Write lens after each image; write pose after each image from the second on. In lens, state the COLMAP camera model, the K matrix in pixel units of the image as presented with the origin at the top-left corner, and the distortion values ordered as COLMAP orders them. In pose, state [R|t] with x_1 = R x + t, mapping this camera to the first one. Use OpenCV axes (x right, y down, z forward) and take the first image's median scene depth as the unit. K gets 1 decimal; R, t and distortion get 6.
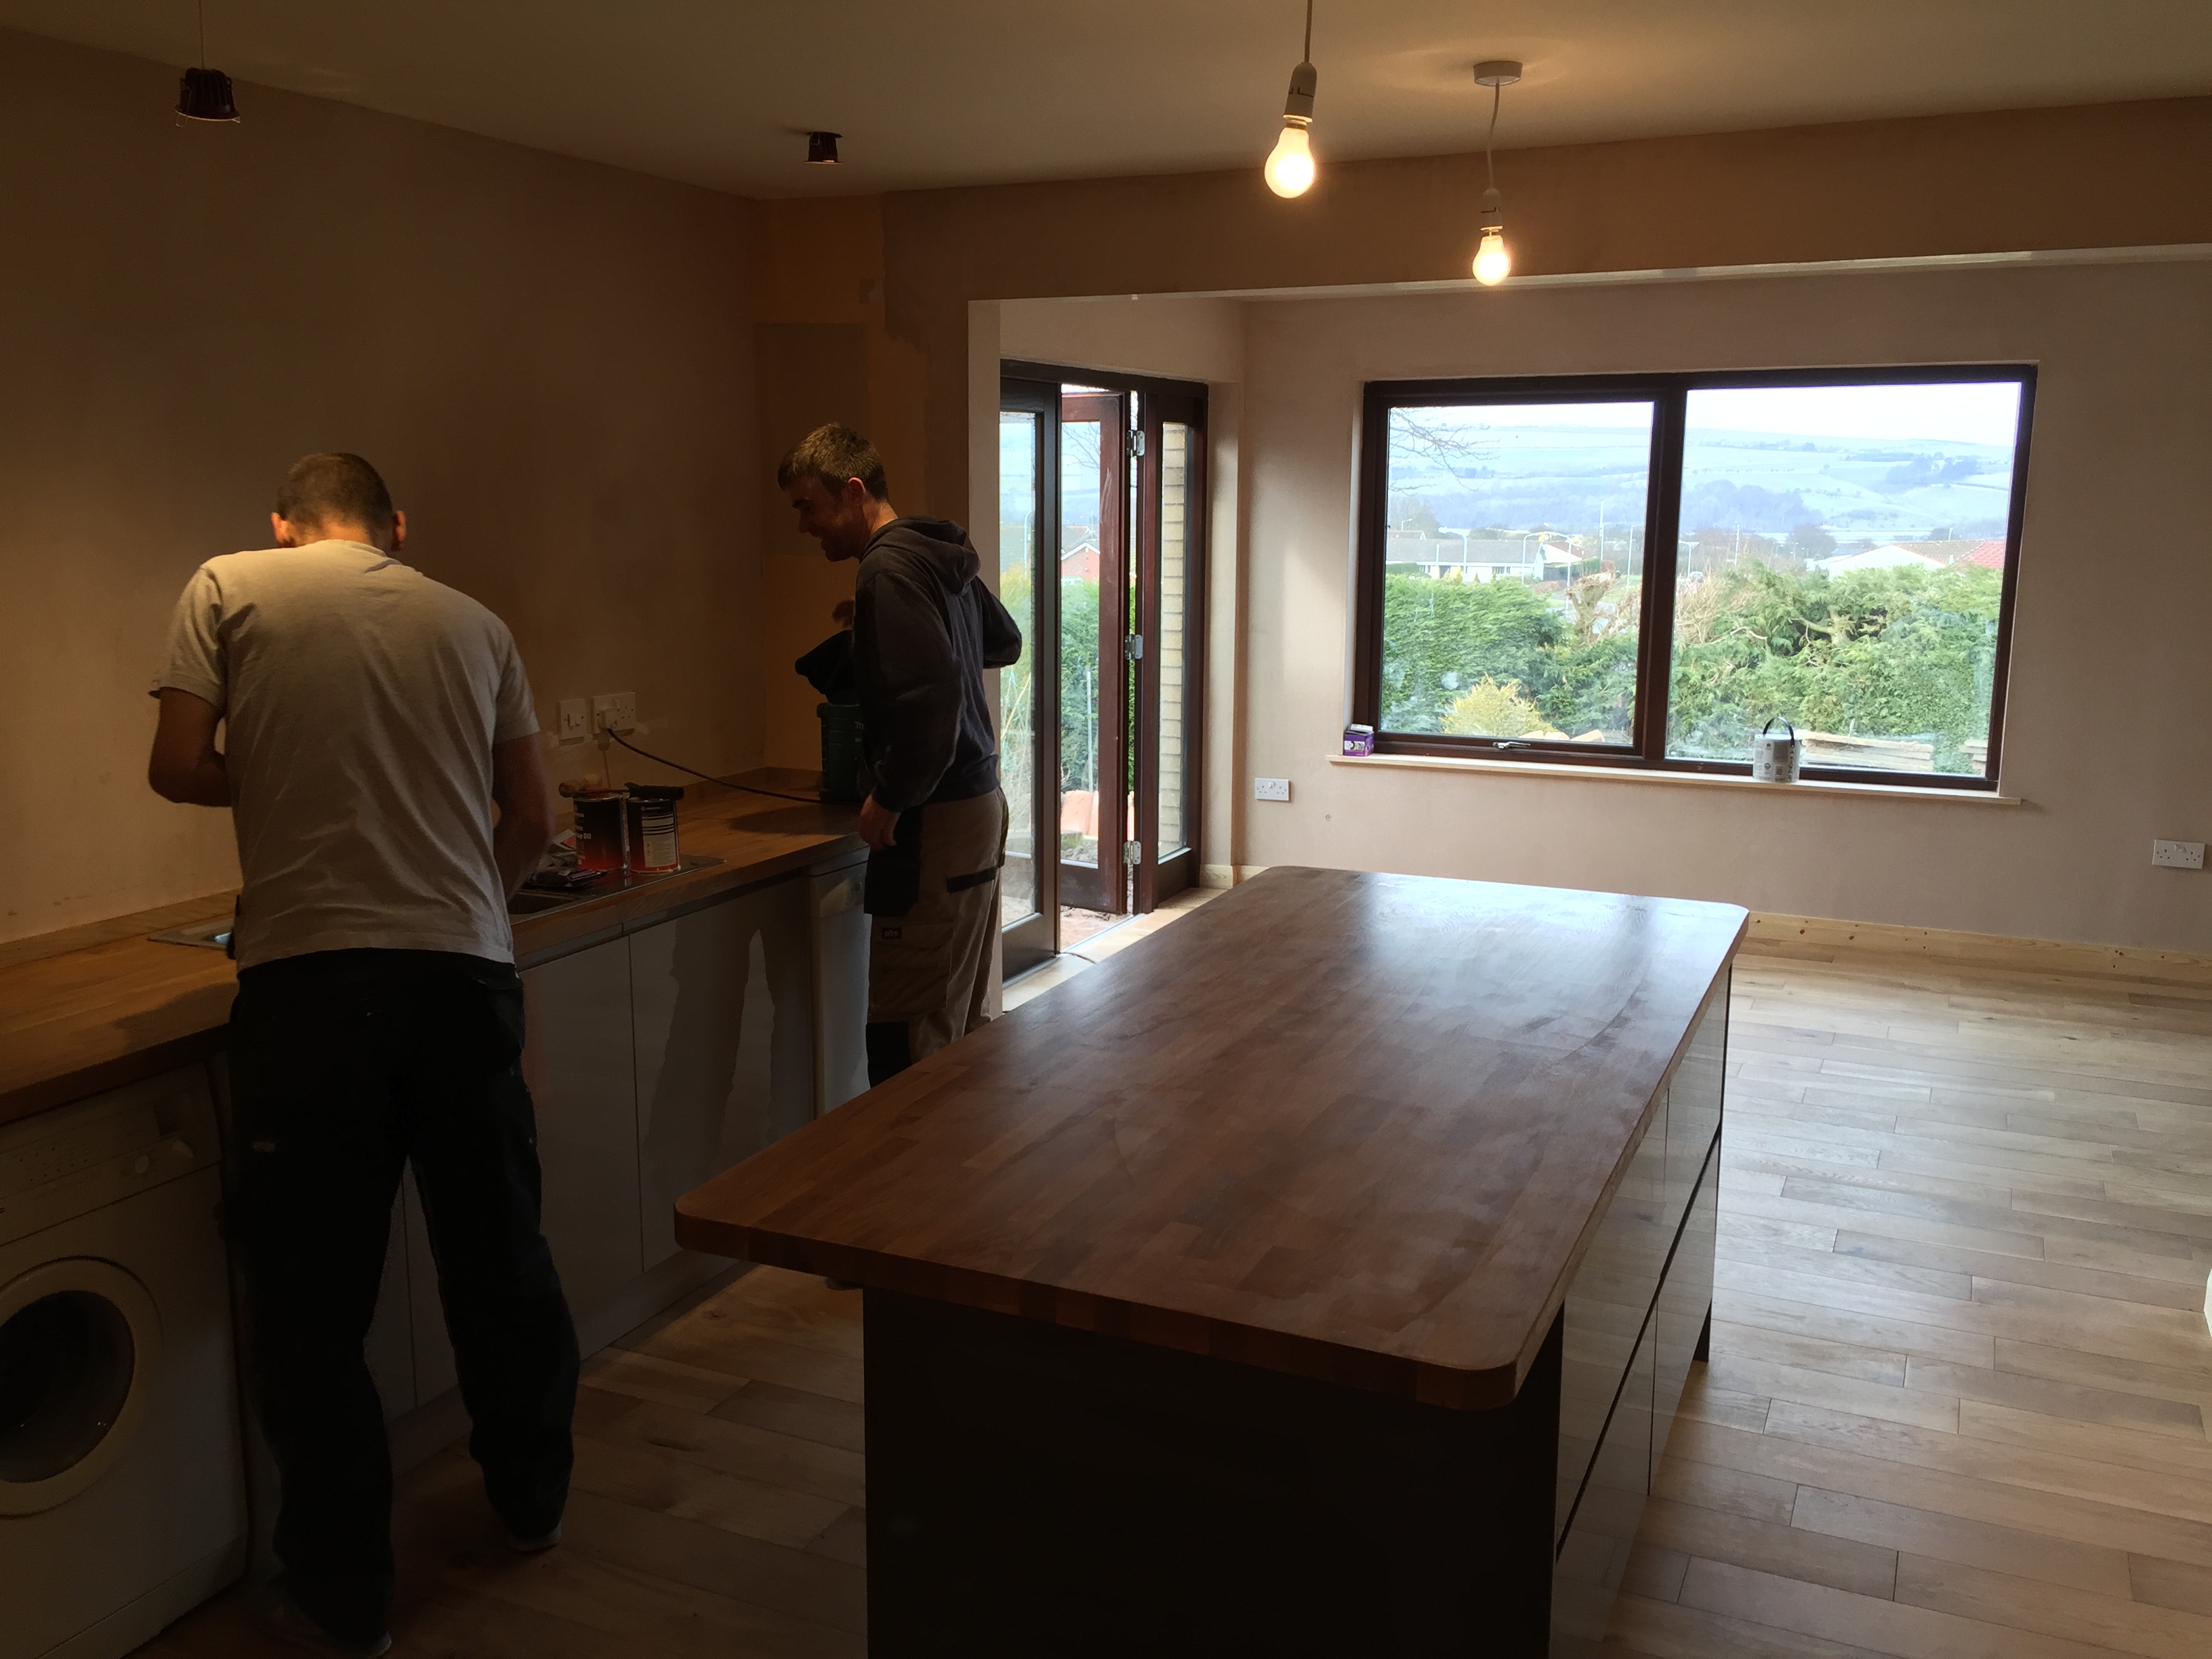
lens RADIAL K [[1887.4, 0, 1101.9], [0, 1887.4, 788.7], [0, 0, 1]] dist [0.095342, -0.140656]
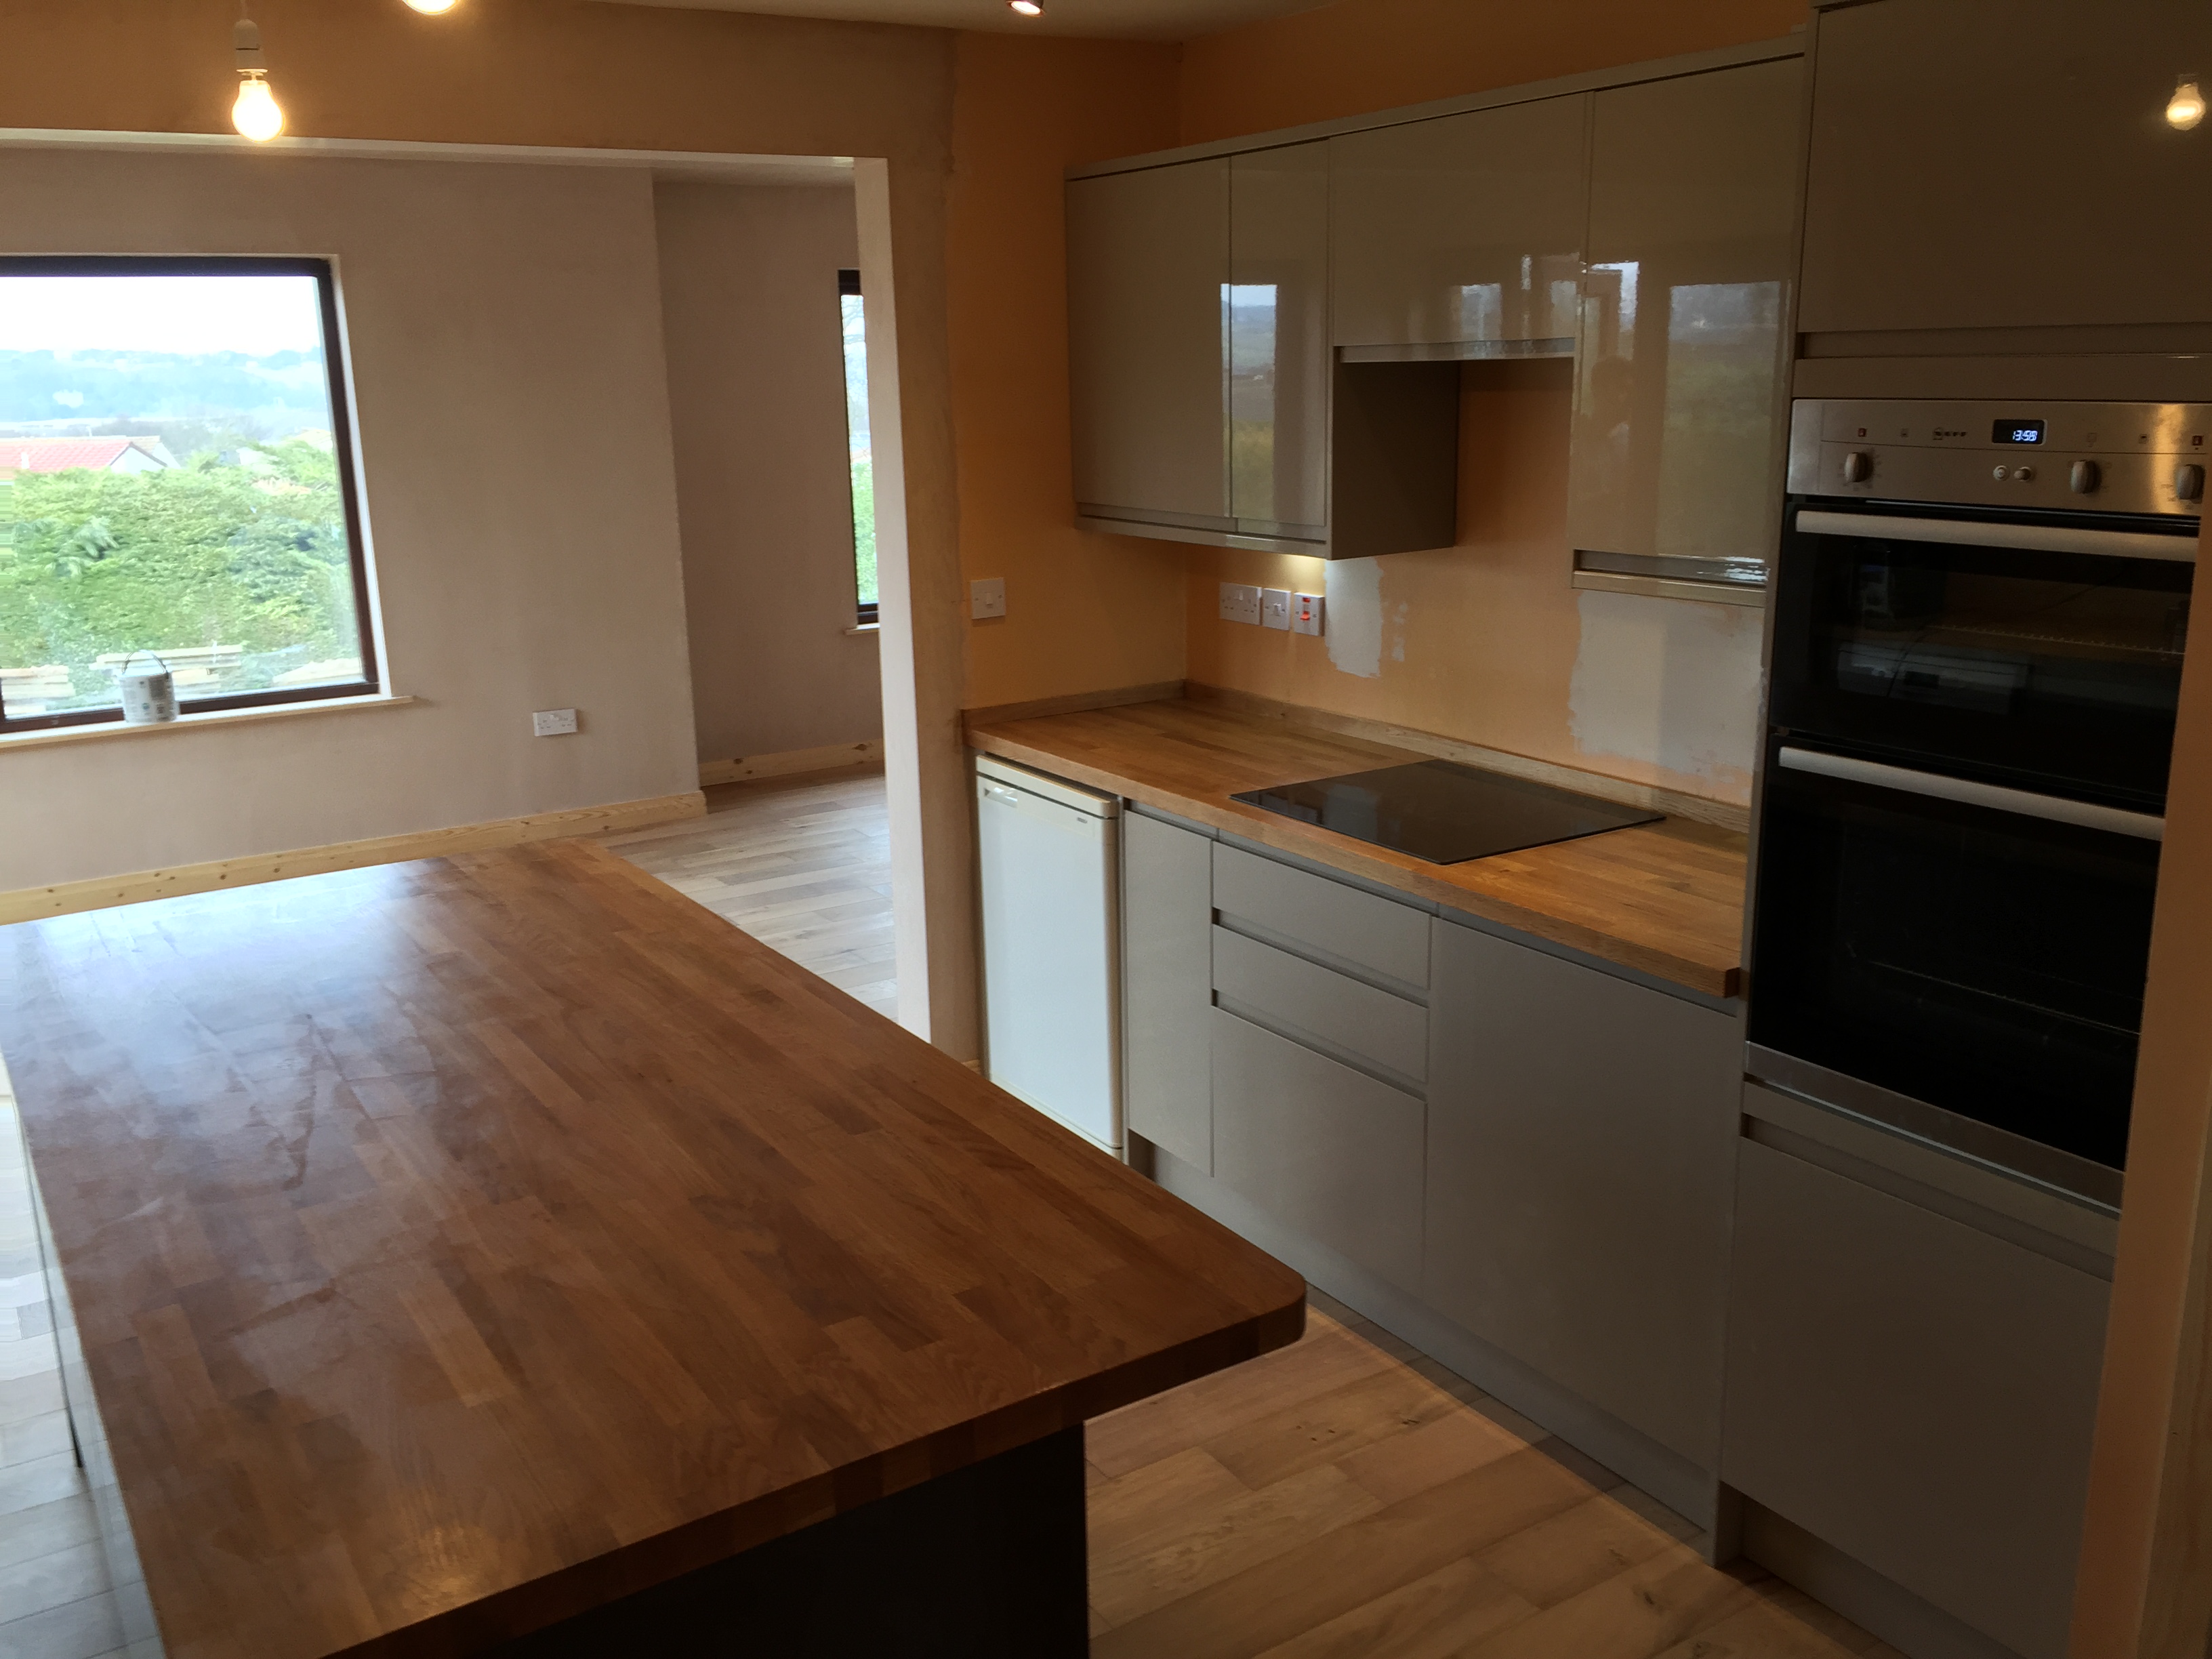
lens RADIAL K [[1887.4, 0, 1101.9], [0, 1887.4, 788.7], [0, 0, 1]] dist [0.095342, -0.140656]
pose [[0.530213, -0.202401, 0.823351, -0.159470], [0.158841, 0.977608, 0.138033, -0.026839], [-0.832853, 0.057595, 0.550490, 0.136896]]
